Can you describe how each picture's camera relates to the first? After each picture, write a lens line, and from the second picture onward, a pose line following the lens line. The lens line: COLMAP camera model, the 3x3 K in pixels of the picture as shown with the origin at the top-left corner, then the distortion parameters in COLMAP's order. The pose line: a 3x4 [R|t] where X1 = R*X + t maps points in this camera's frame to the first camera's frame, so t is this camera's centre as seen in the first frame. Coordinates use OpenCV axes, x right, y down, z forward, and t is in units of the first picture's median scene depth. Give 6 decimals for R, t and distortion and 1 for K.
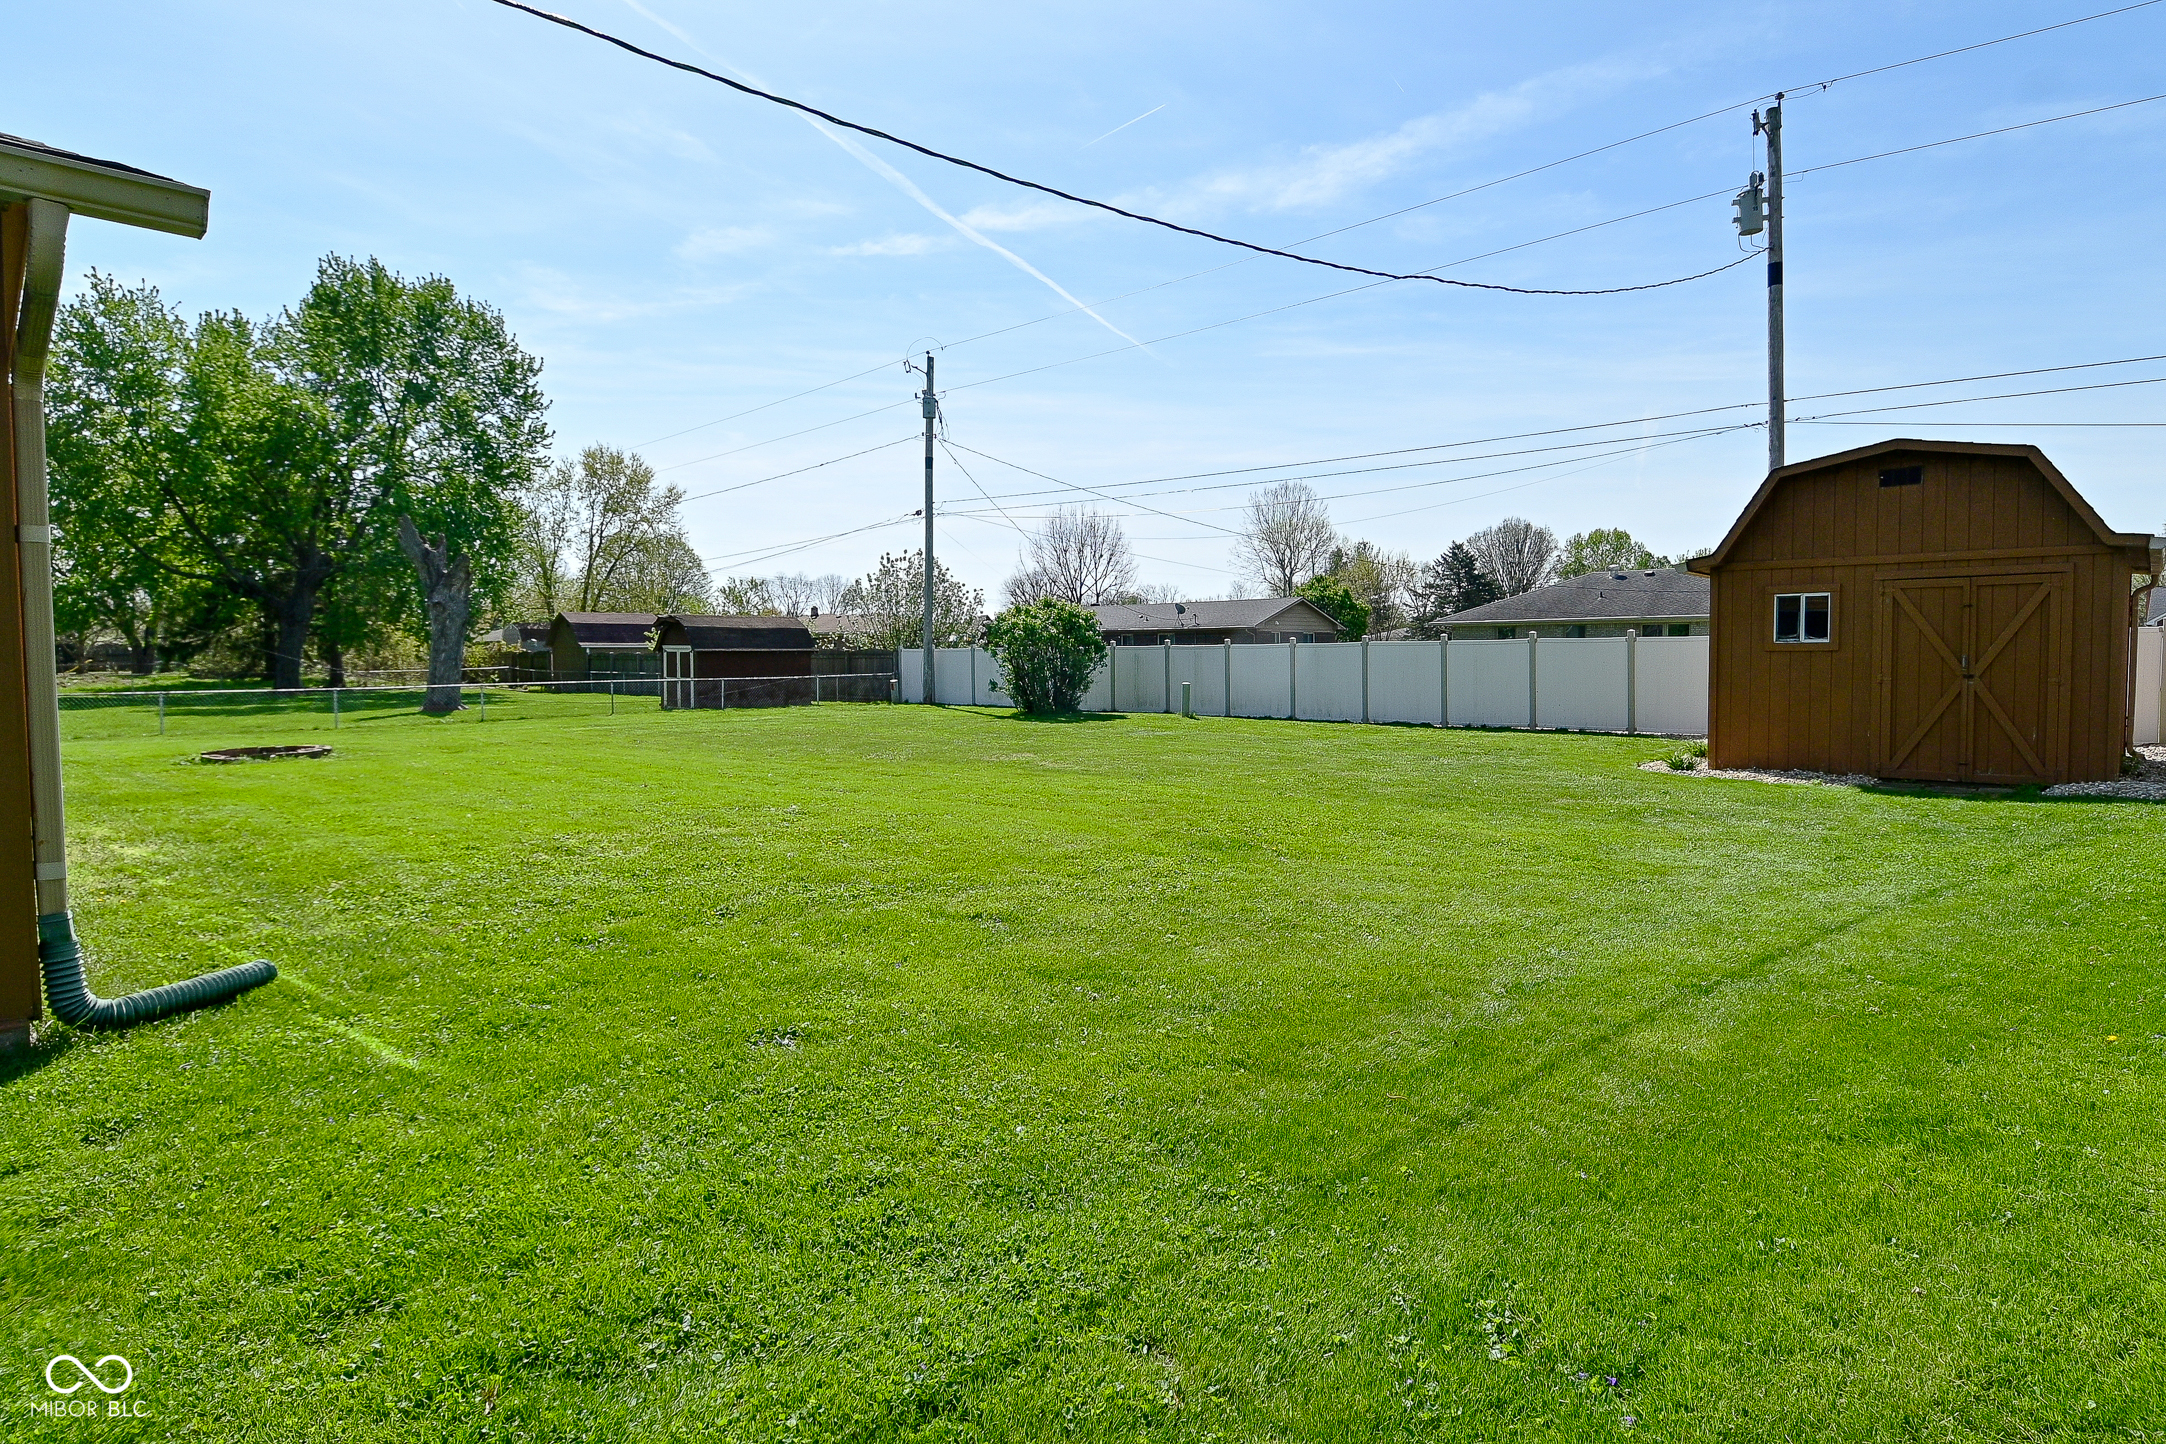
lens RADIAL K [[1141.0, 0, 1080.8], [0, 1141.0, 709.6], [0, 0, 1]] dist [0.019840, -0.029973]
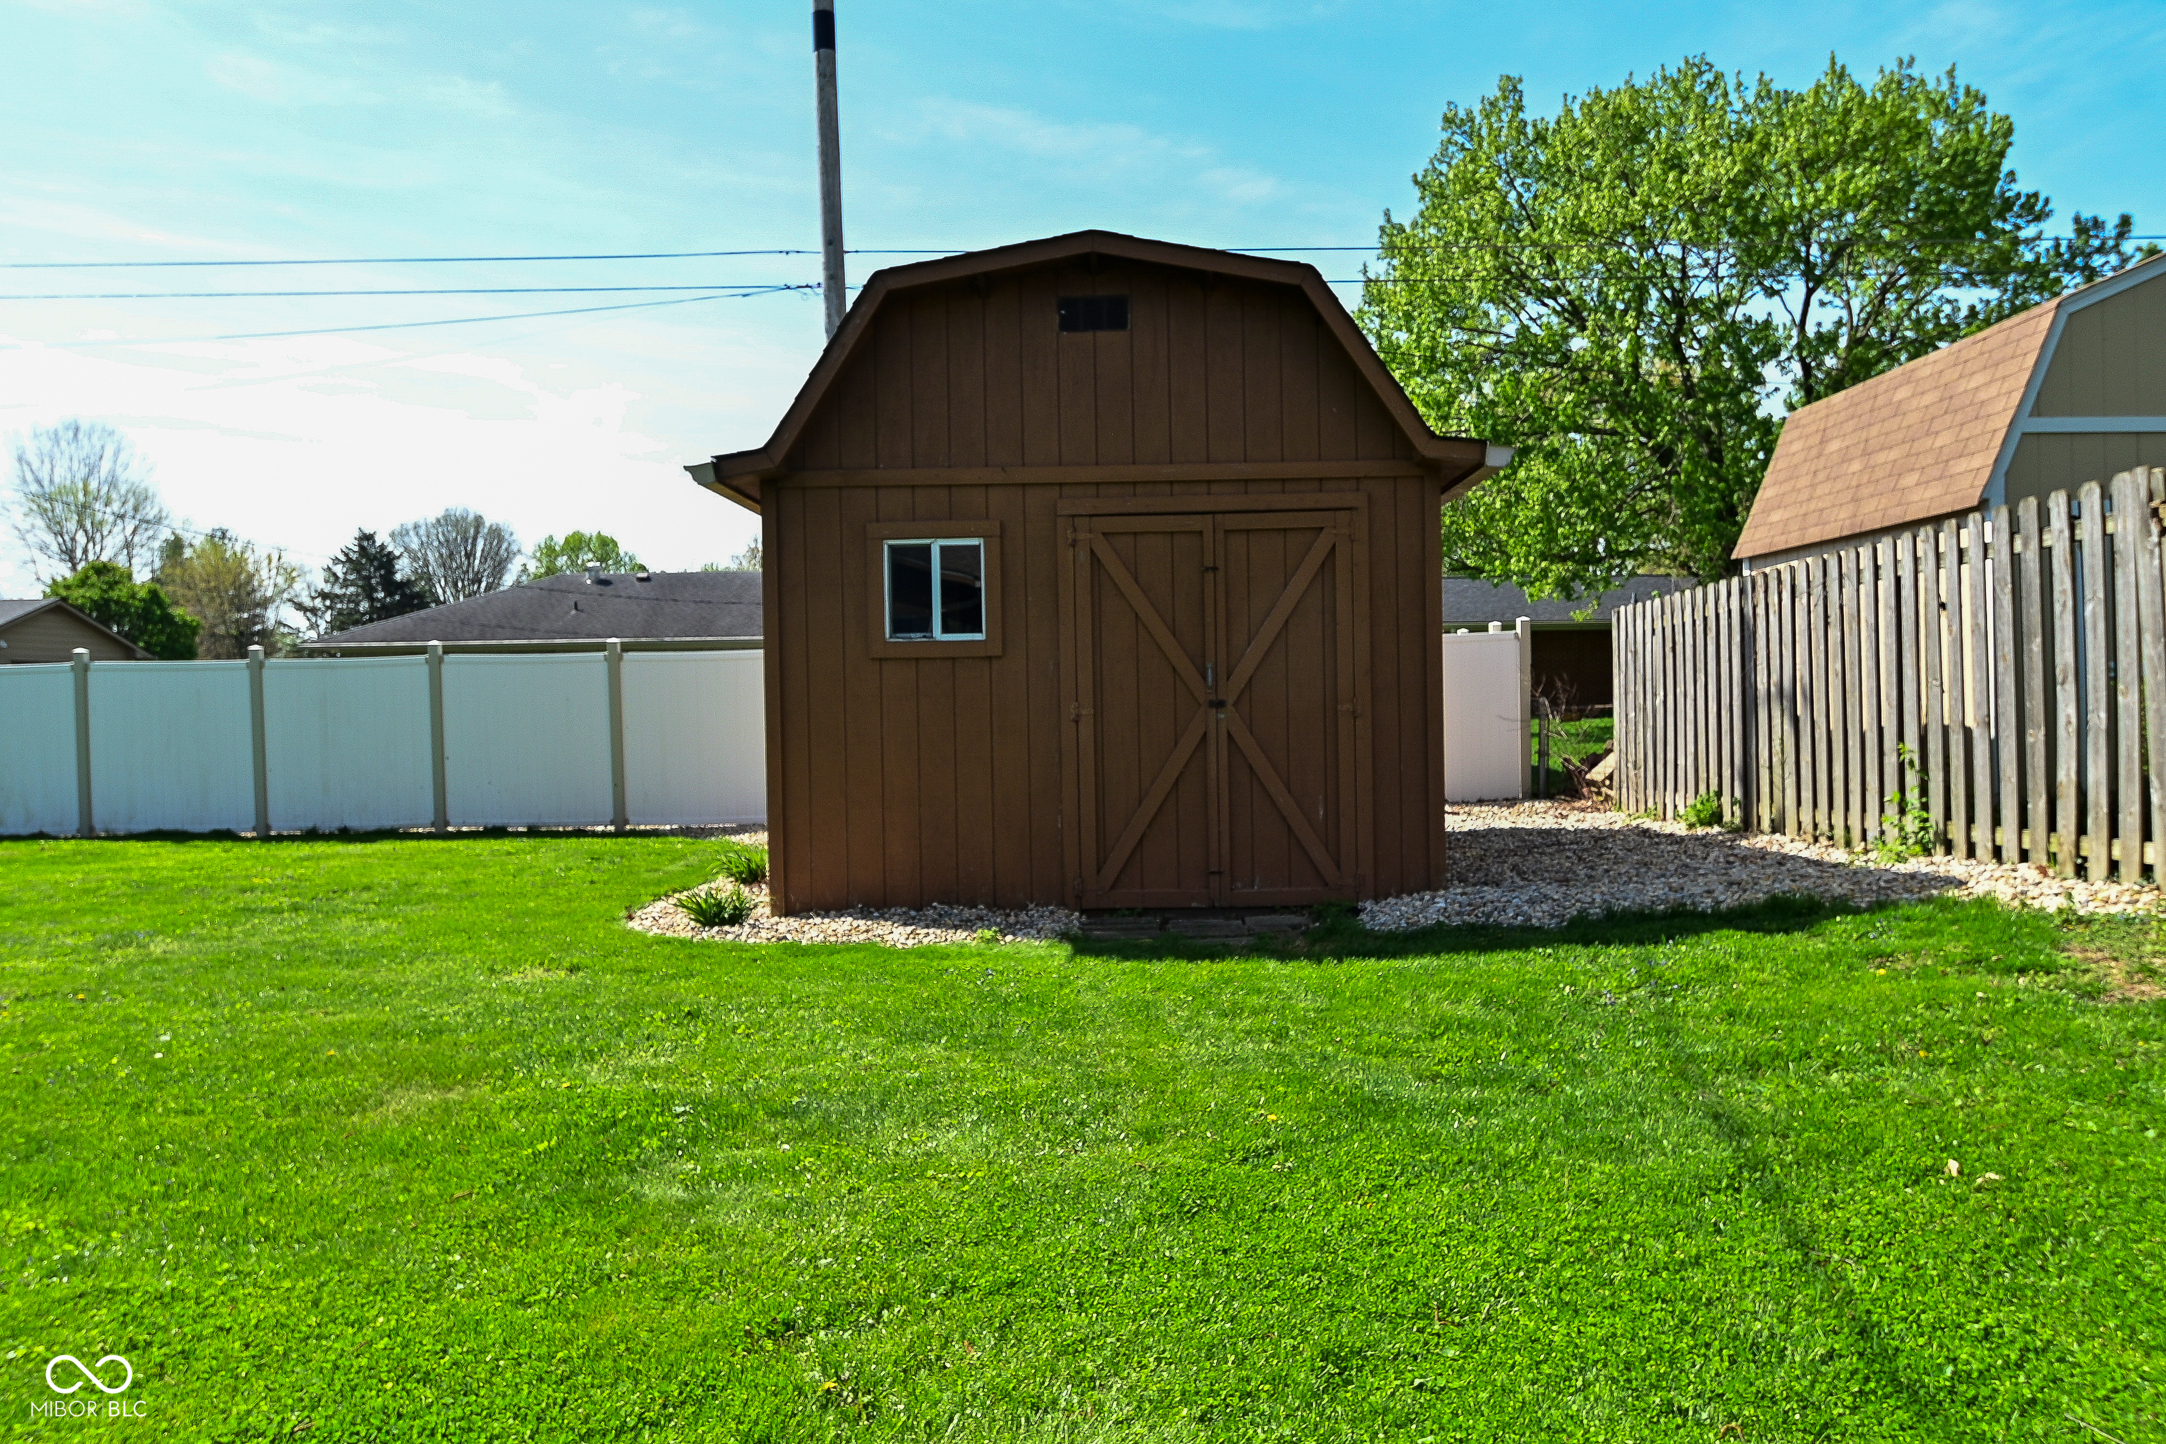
lens RADIAL K [[1629.1, 0, 1090.8], [0, 1629.1, 715.8], [0, 0, 1]] dist [0.002695, -0.002866]
pose [[0.747817, -0.013490, 0.663767, 0.086082], [0.041216, 0.998808, -0.026136, -0.002366], [-0.662624, 0.046902, 0.747482, 0.172616]]
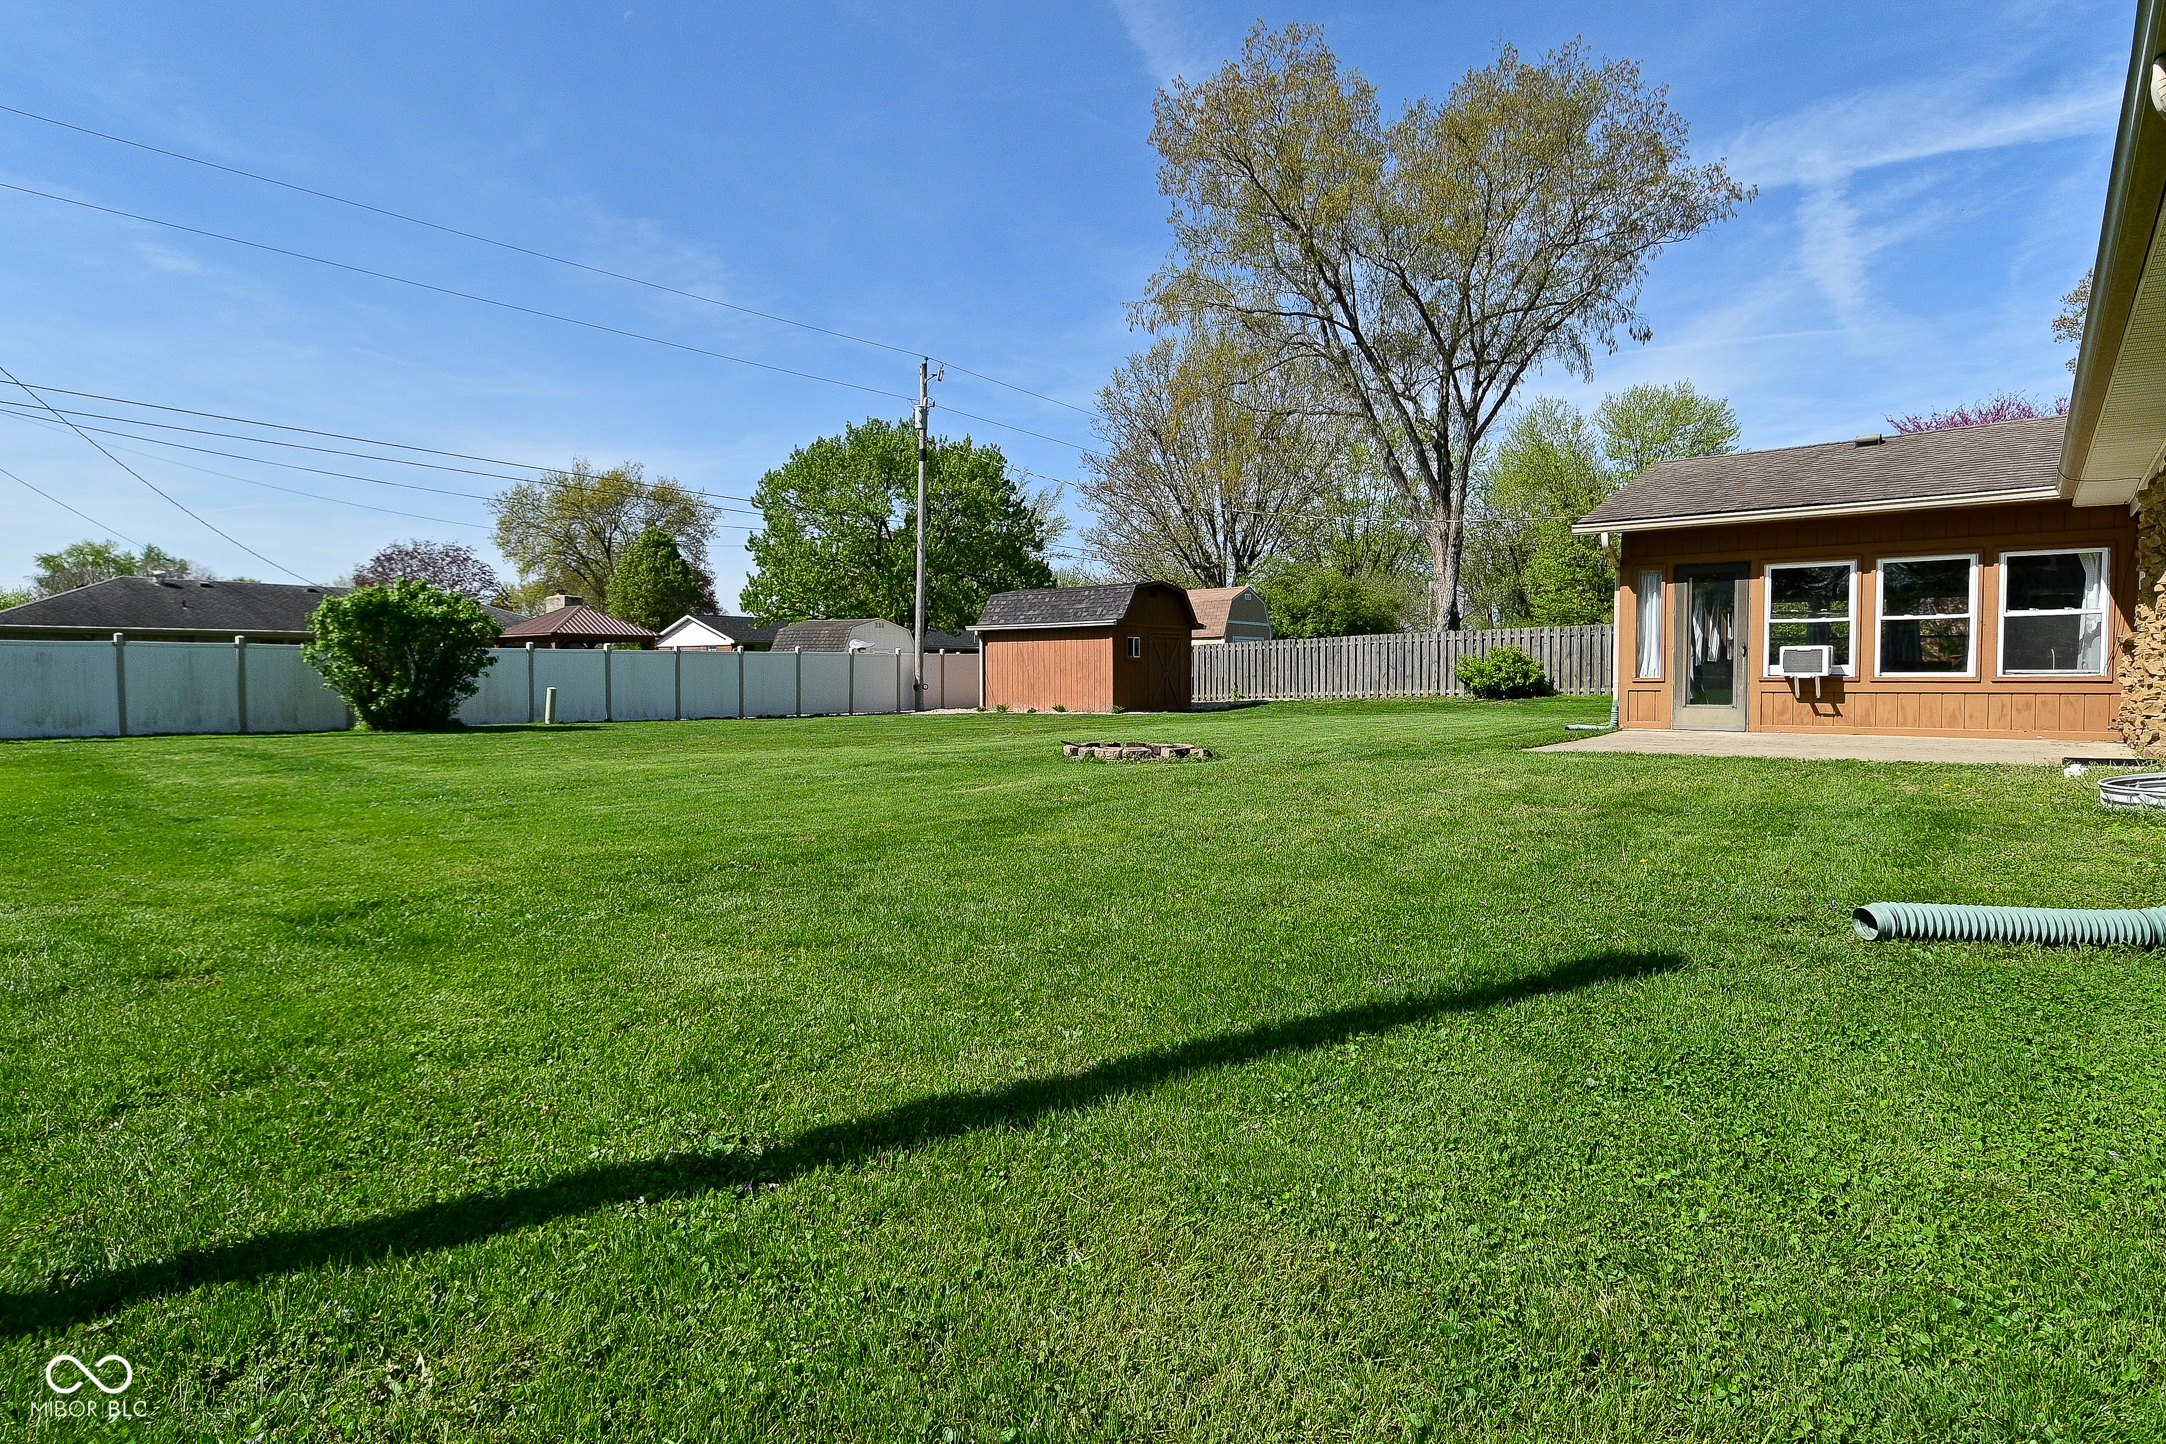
lens RADIAL K [[1141.0, 0, 1080.8], [0, 1141.0, 709.6], [0, 0, 1]] dist [0.019840, -0.029973]
pose [[-0.060475, -0.023516, 0.997893, -0.682658], [0.050324, 0.998379, 0.026577, -0.007086], [-0.996900, 0.051825, -0.059194, 0.487775]]
